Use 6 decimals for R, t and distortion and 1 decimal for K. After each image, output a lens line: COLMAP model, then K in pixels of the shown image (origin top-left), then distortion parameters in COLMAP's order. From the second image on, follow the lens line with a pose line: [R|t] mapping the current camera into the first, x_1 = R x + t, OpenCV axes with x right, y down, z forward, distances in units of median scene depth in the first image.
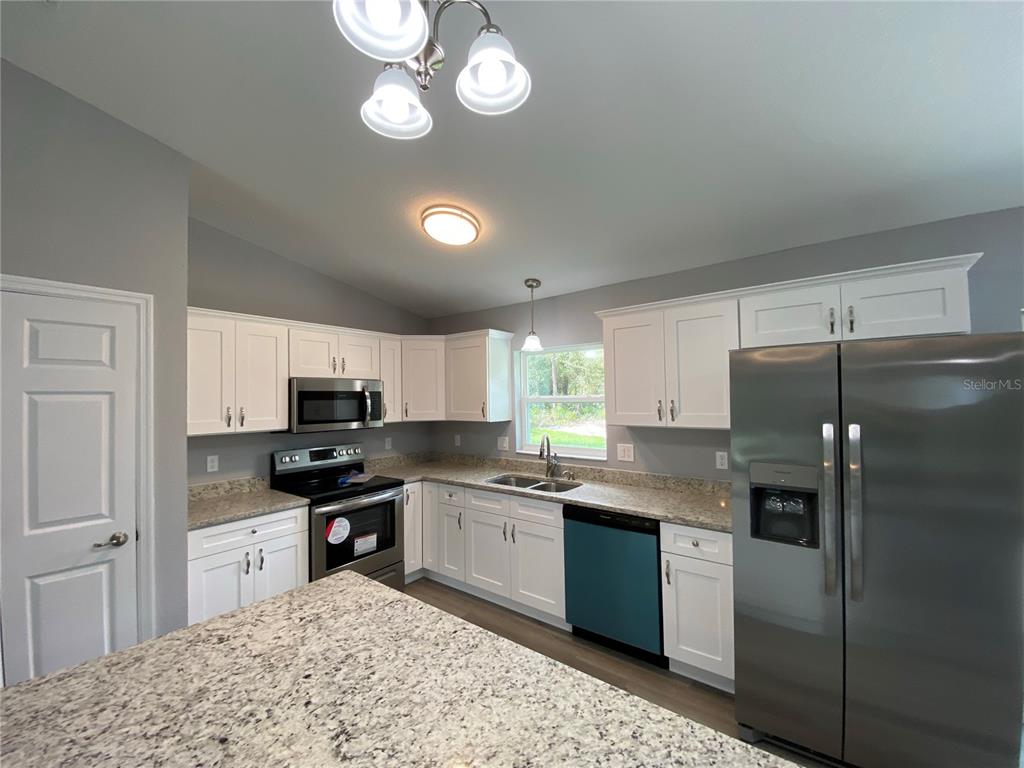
lens RADIAL K [[413.4, 0, 509.8], [0, 413.4, 388.2], [0, 0, 1]] dist [0.030142, -0.023379]
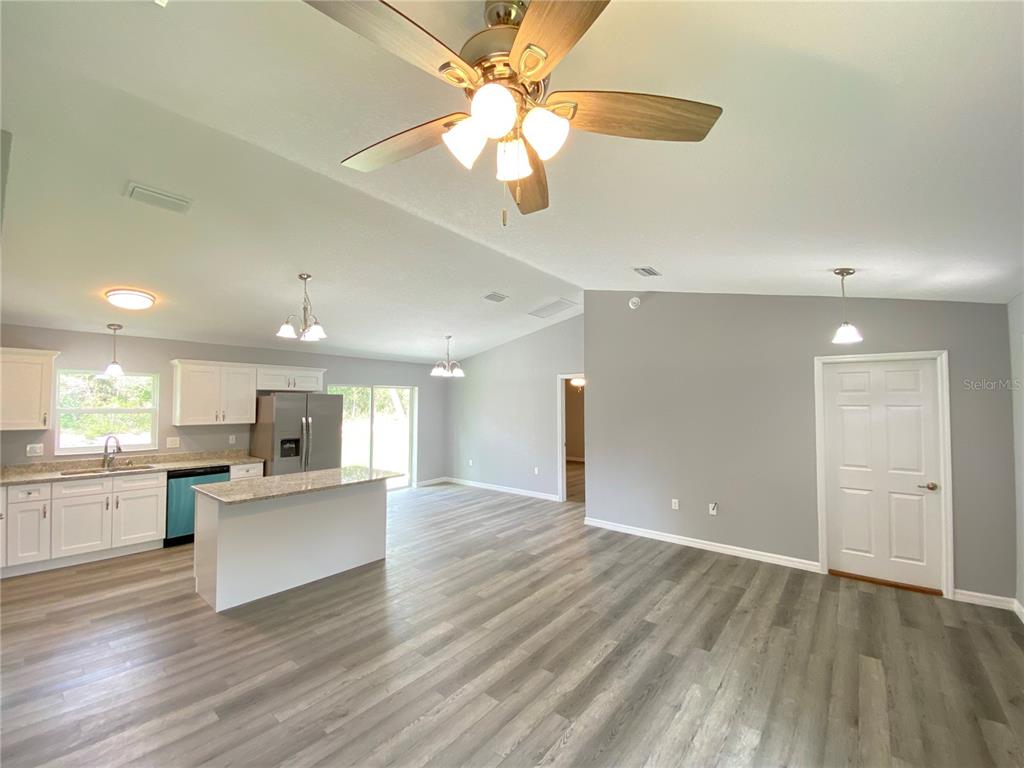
lens RADIAL K [[413.4, 0, 509.8], [0, 413.4, 388.2], [0, 0, 1]] dist [0.030142, -0.023379]
pose [[0.027321, 0.056990, 0.998001, -1.570042], [-0.022113, 0.998164, -0.056394, 0.002528], [-0.999382, -0.020528, 0.028531, -0.451552]]
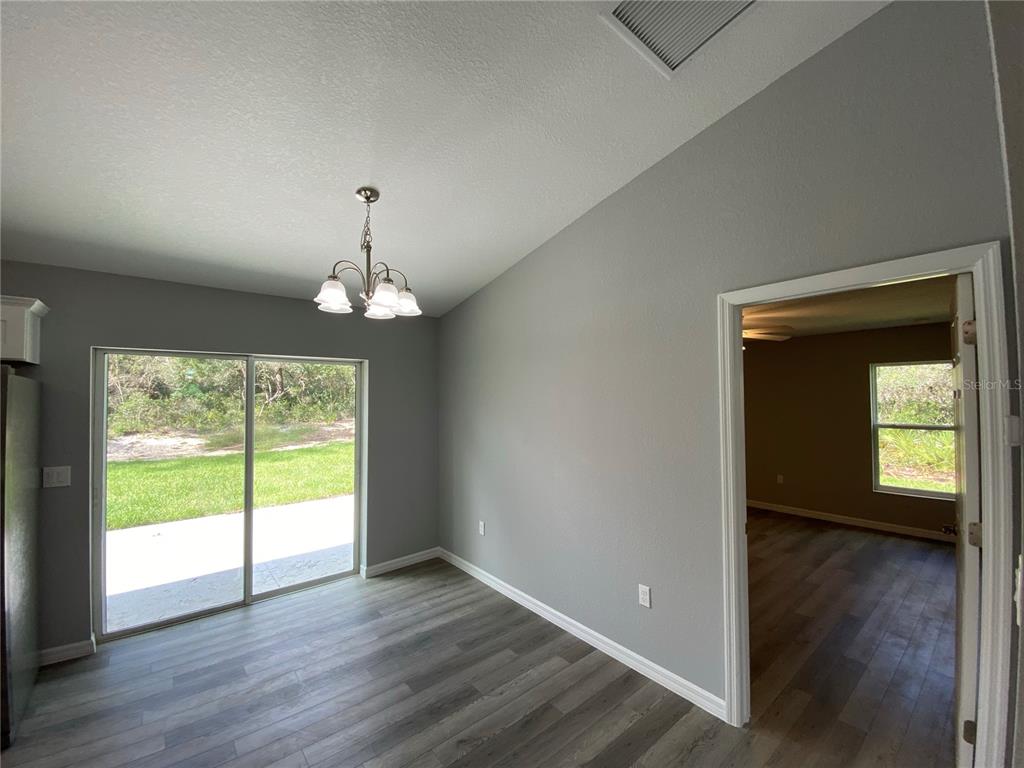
lens RADIAL K [[413.4, 0, 509.8], [0, 413.4, 388.2], [0, 0, 1]] dist [0.030142, -0.023379]
pose [[0.216592, 0.041397, 0.975384, 0.152055], [-0.019377, 0.999086, -0.038100, -0.019095], [-0.976070, -0.010648, 0.217196, -0.467463]]
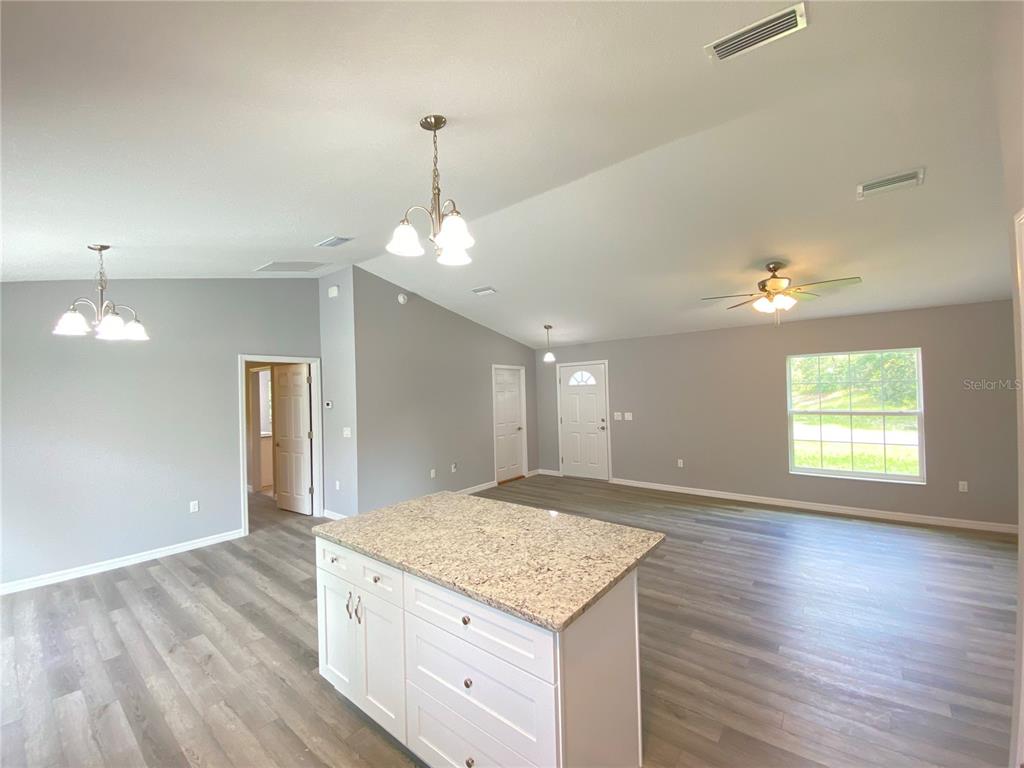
lens RADIAL K [[413.4, 0, 509.8], [0, 413.4, 388.2], [0, 0, 1]] dist [0.030142, -0.023379]
pose [[-0.998940, 0.041988, 0.018888, -0.200645], [0.041411, 0.998693, -0.029972, 0.015840], [-0.020122, -0.029158, -0.999372, 1.075562]]
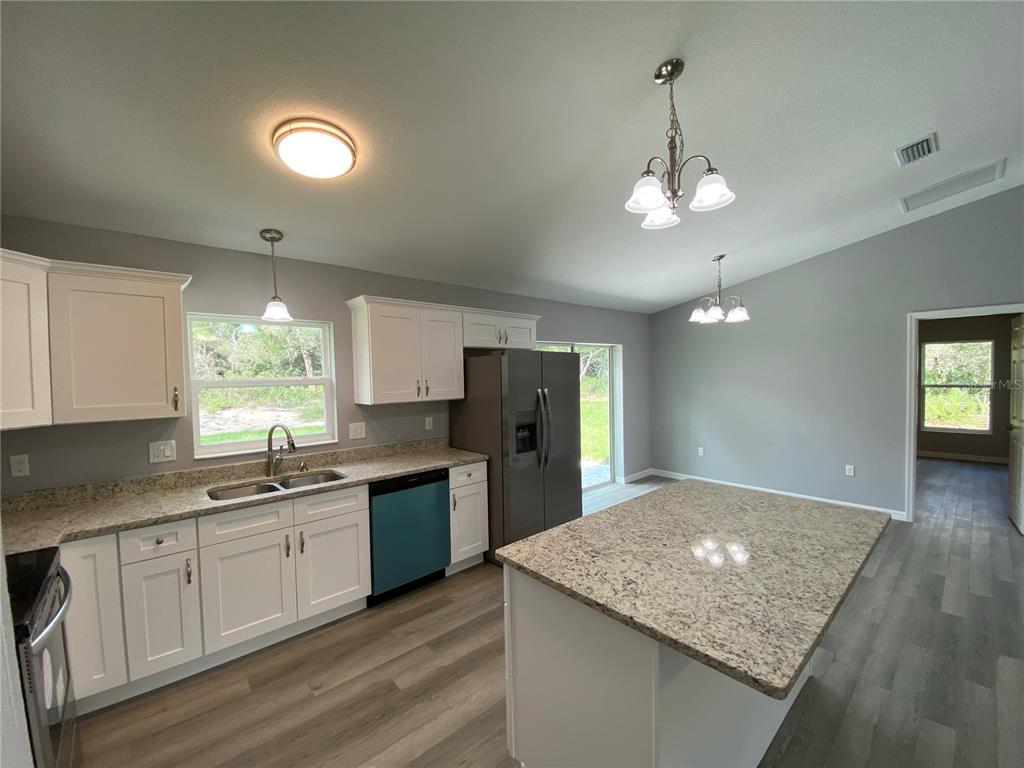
lens RADIAL K [[413.4, 0, 509.8], [0, 413.4, 388.2], [0, 0, 1]] dist [0.030142, -0.023379]
pose [[0.181464, -0.018613, 0.983221, -0.796259], [-0.006694, 0.999774, 0.020162, 0.025111], [-0.983375, -0.010241, 0.181298, 0.483978]]
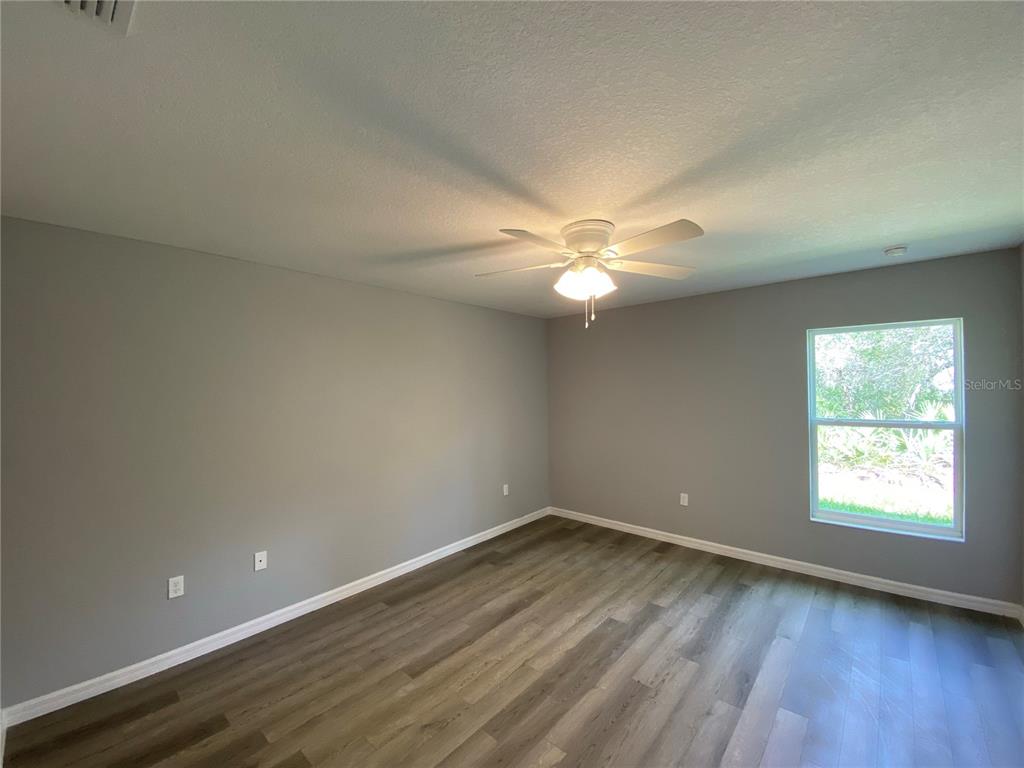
lens RADIAL K [[413.4, 0, 509.8], [0, 413.4, 388.2], [0, 0, 1]] dist [0.030142, -0.023379]
pose [[0.058950, 0.014061, 0.998162, 1.028938], [-0.009281, 0.999865, -0.013537, -0.031331], [-0.998218, -0.008465, 0.059072, -0.821478]]
